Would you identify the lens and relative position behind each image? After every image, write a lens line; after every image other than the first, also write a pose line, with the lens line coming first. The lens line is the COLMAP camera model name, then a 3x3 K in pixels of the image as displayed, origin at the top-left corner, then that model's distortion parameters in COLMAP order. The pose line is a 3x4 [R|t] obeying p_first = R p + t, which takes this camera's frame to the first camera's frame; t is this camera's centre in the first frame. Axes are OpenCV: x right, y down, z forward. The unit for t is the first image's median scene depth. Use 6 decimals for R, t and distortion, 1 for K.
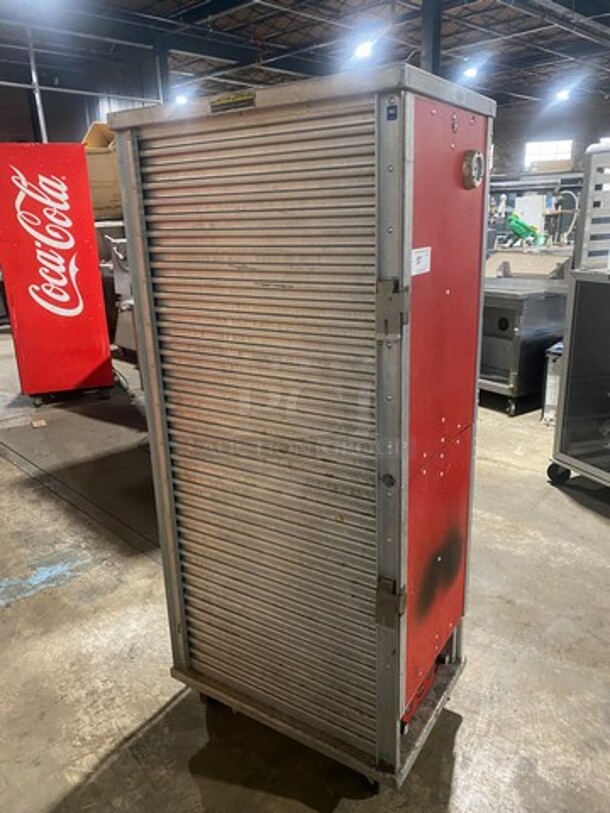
lens RADIAL K [[614.8, 0, 303.1], [0, 614.8, 398.0], [0, 0, 1]] dist [0.014557, -0.006030]
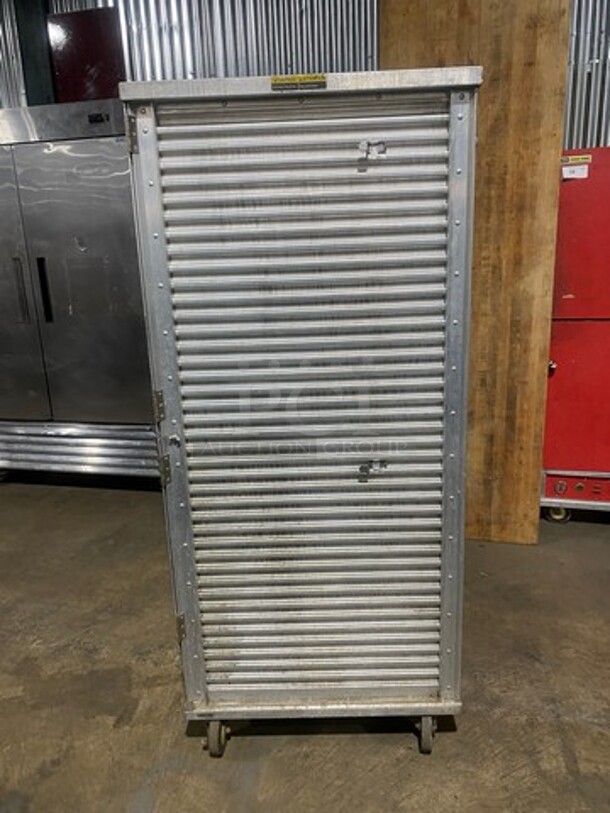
lens RADIAL K [[614.8, 0, 310.0], [0, 614.8, 402.3], [0, 0, 1]] dist [0.014557, -0.006030]
pose [[-0.843756, 0.192146, -0.501155, 0.186028], [-0.096149, 0.864509, 0.493335, -0.164701], [0.528045, 0.464440, -0.710960, 0.601347]]
